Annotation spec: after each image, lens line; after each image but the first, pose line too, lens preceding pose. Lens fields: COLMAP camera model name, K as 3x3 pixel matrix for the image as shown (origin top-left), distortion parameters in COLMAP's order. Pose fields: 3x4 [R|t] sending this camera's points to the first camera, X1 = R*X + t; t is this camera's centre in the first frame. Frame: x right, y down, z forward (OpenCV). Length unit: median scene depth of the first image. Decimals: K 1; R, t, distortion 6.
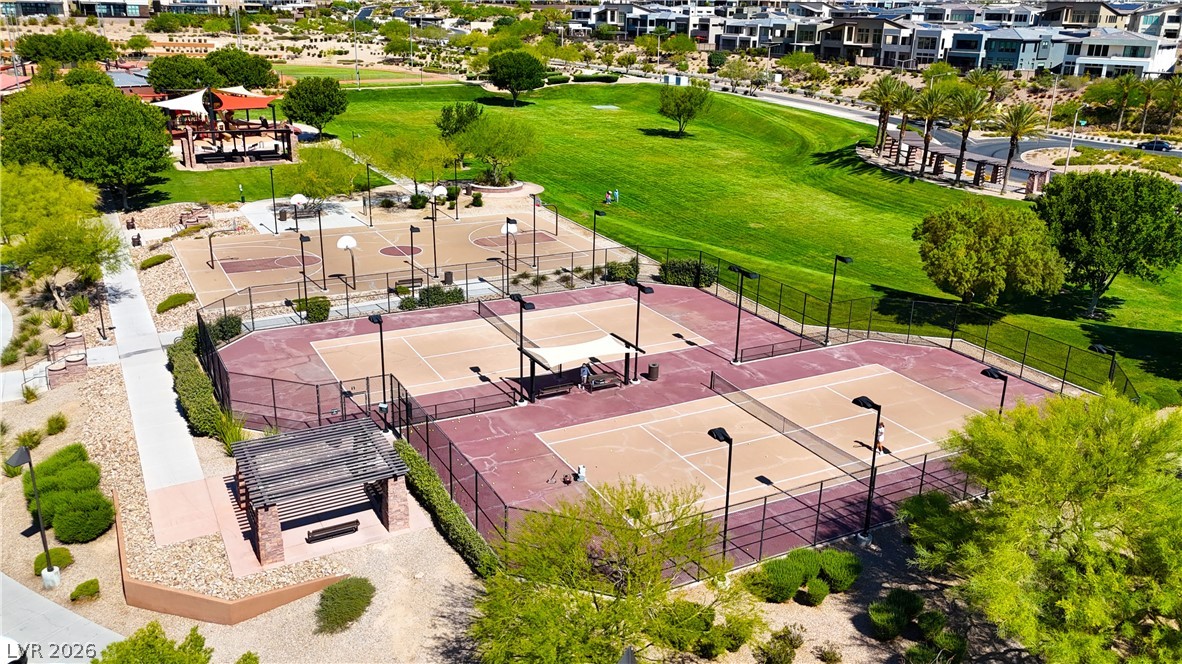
lens RADIAL K [[940.5, 0, 591.0], [0, 940.5, 332.0], [0, 0, 1]] dist [0.083479, -0.110846]
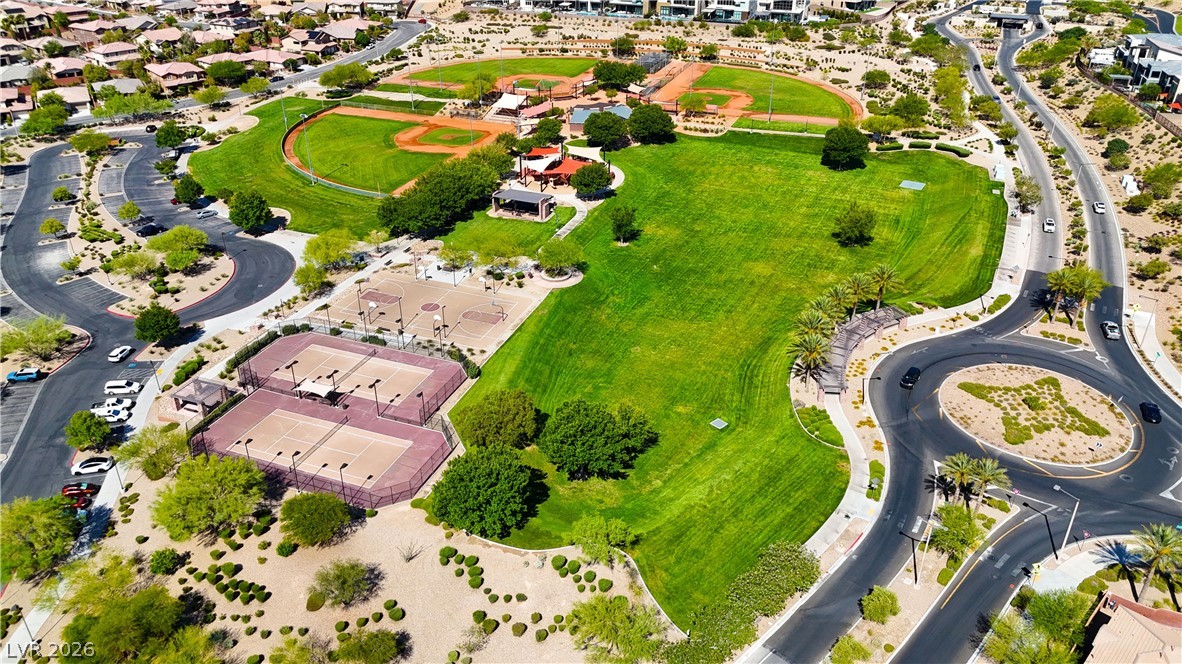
lens RADIAL K [[940.5, 0, 591.0], [0, 940.5, 332.0], [0, 0, 1]] dist [0.083479, -0.110846]
pose [[0.635082, 0.340766, -0.693216, 1.748906], [-0.231656, 0.940146, 0.249921, -0.743295], [0.736890, 0.001867, 0.676010, -0.205264]]
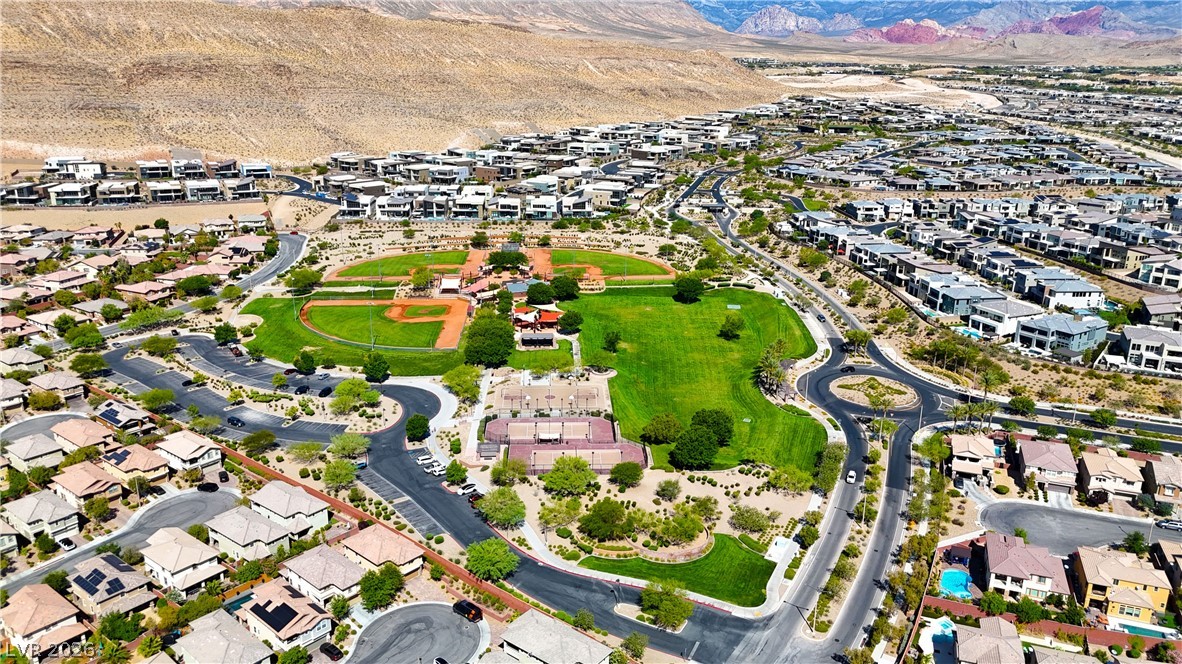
lens RADIAL K [[940.5, 0, 591.0], [0, 940.5, 332.0], [0, 0, 1]] dist [0.083479, -0.110846]
pose [[0.892882, 0.121683, -0.433537, 1.704929], [-0.132531, 0.991165, 0.005244, -0.433663], [0.430345, 0.052775, 0.901120, -2.542238]]
